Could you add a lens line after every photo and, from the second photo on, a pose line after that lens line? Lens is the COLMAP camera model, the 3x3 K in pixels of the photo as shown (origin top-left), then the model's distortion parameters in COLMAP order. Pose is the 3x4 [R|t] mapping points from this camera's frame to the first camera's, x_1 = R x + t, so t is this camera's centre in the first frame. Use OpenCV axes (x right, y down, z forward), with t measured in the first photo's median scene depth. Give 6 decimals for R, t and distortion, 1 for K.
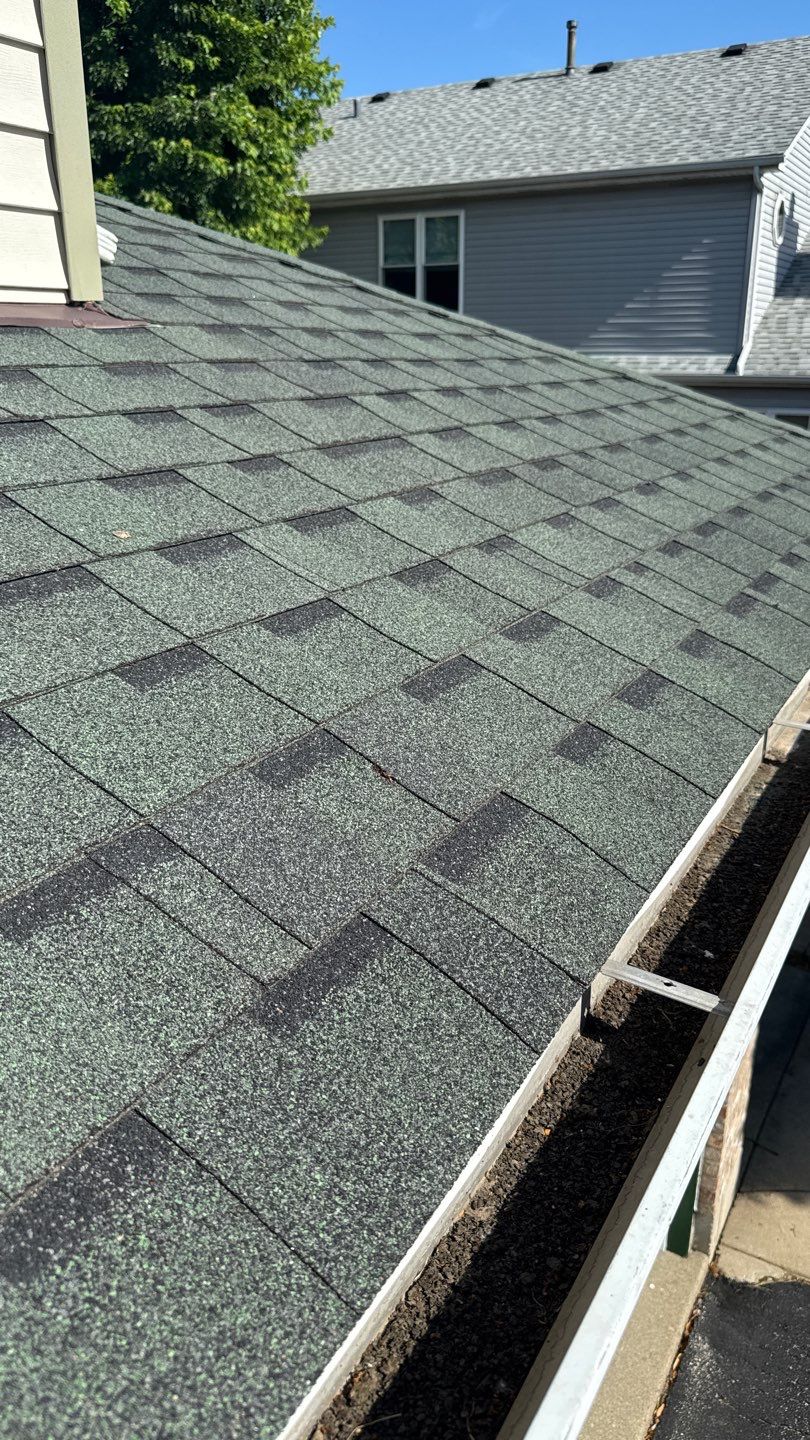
lens RADIAL K [[1025.2, 0, 403.0], [0, 1025.2, 725.3], [0, 0, 1]] dist [0.050080, -0.084555]
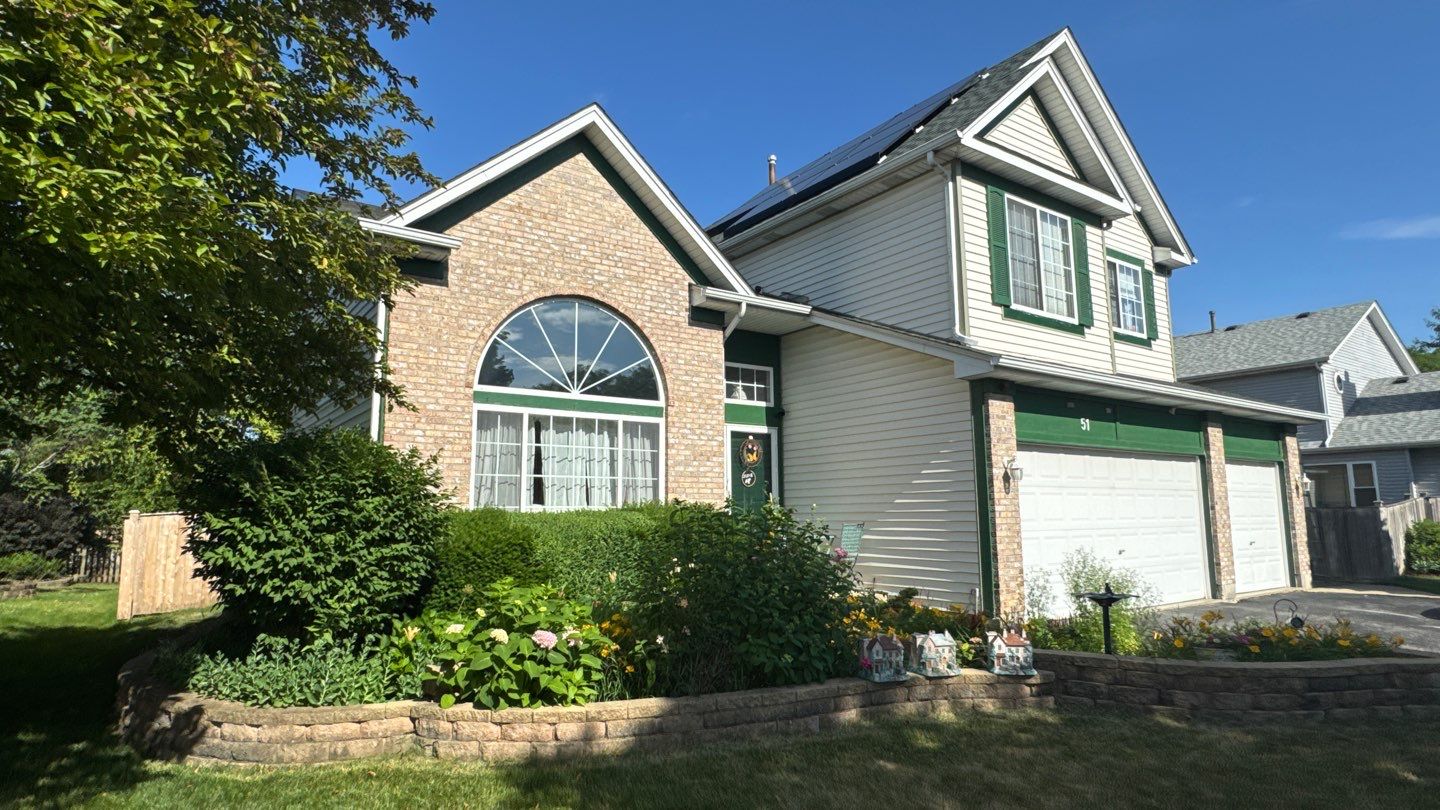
lens RADIAL K [[806.7, 0, 712.8], [0, 806.7, 414.3], [0, 0, 1]] dist [-0.009597, 0.003873]
pose [[0.913496, -0.057132, -0.402815, -0.152528], [-0.134514, 0.891998, -0.431561, 0.460019], [0.383967, 0.448414, 0.807152, -0.811824]]
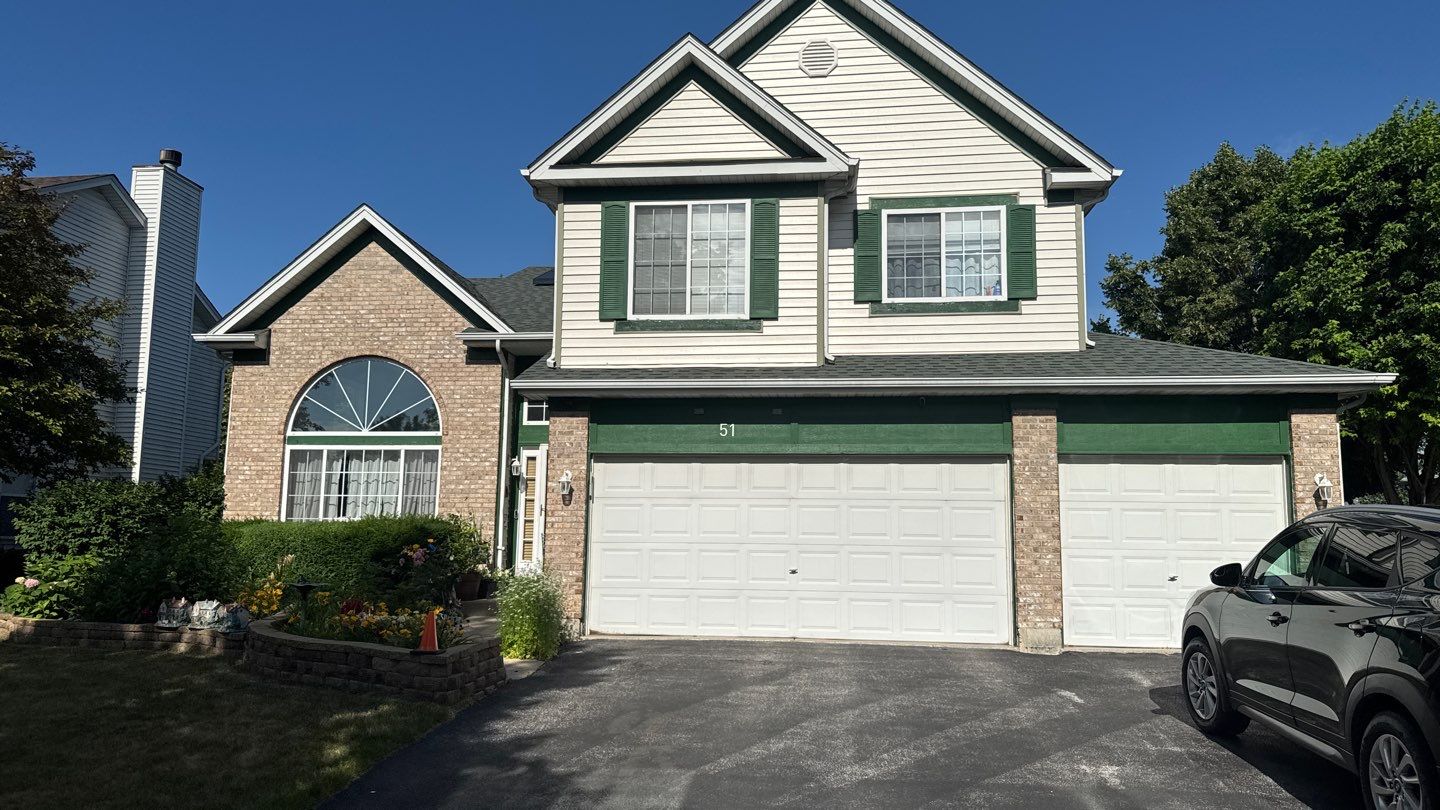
lens RADIAL K [[1025.2, 0, 690.8], [0, 1025.2, 427.0], [0, 0, 1]] dist [0.050080, -0.084555]
pose [[0.410965, -0.091432, -0.907054, 0.611102], [-0.324993, 0.914895, -0.239470, 0.322824], [0.851755, 0.393200, 0.346275, -0.420701]]
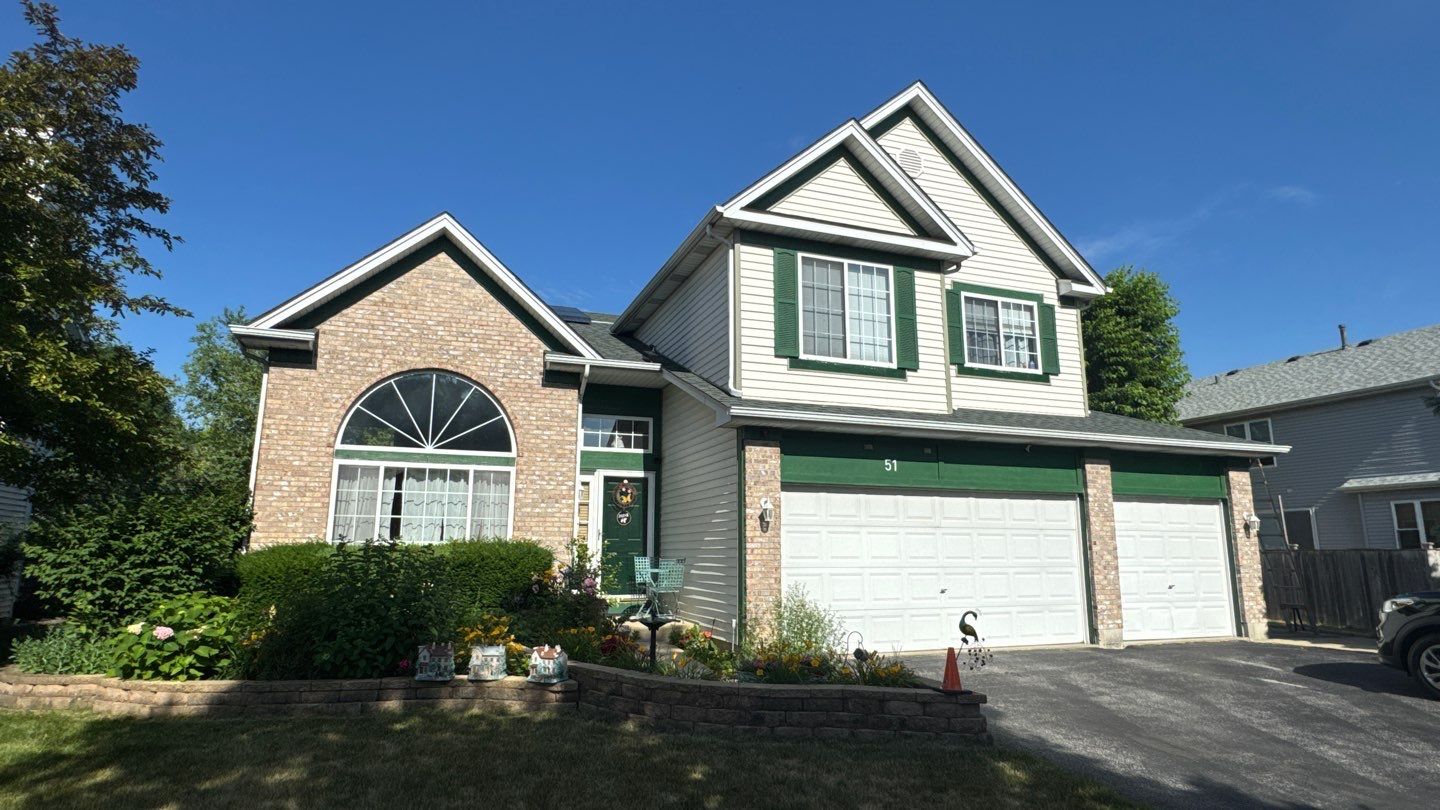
lens RADIAL K [[806.7, 0, 709.3], [0, 806.7, 409.7], [0, 0, 1]] dist [-0.009597, 0.003873]
pose [[0.776265, -0.109768, -0.620777, 0.197661], [-0.221554, 0.874403, -0.431662, 0.427173], [0.590192, 0.472620, 0.654449, -0.711314]]
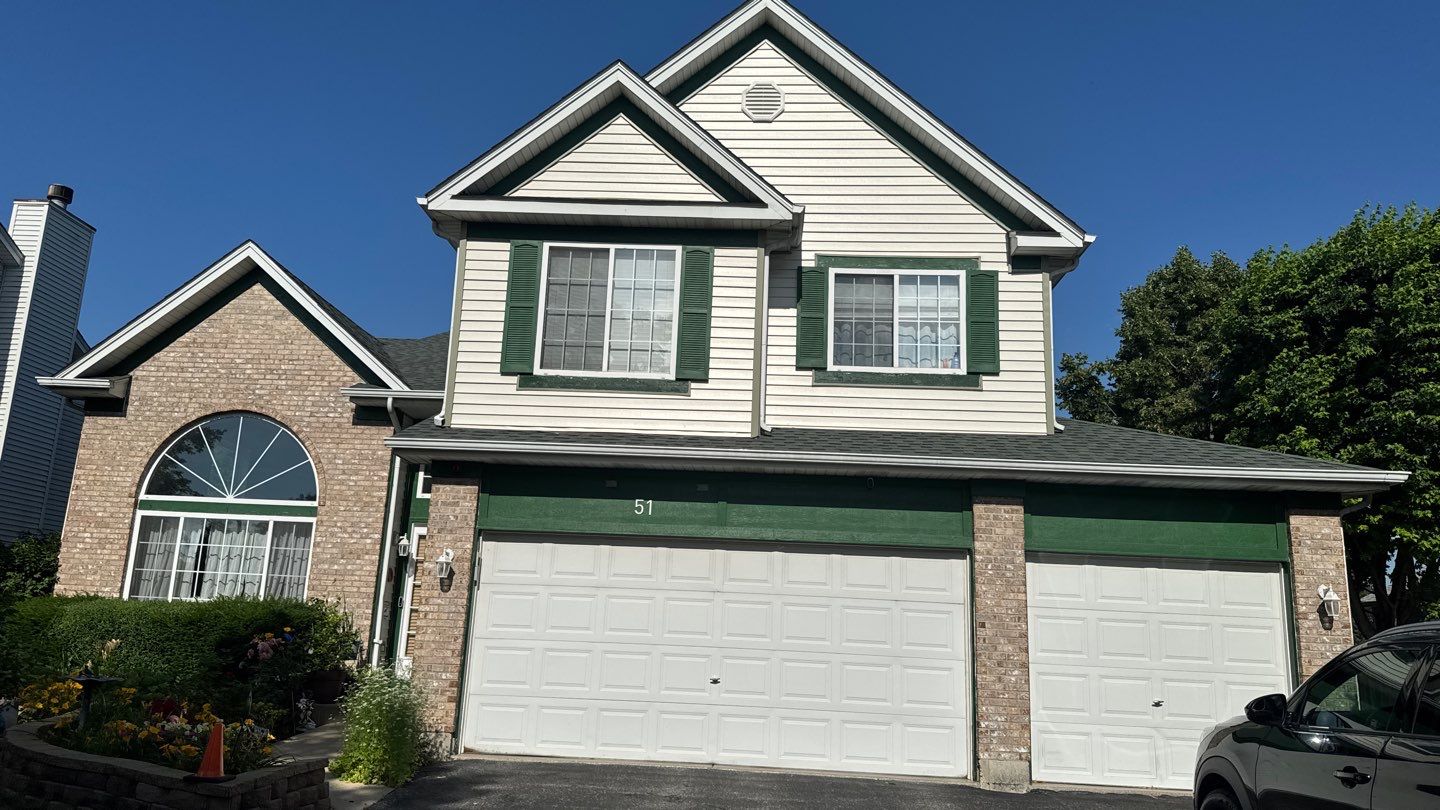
lens RADIAL K [[1025.2, 0, 692.0], [0, 1025.2, 407.9], [0, 0, 1]] dist [0.050080, -0.084555]
pose [[0.460966, -0.173638, -0.870264, 0.508344], [-0.347481, 0.867047, -0.357052, 0.296503], [0.816558, 0.466990, 0.339343, -0.348703]]
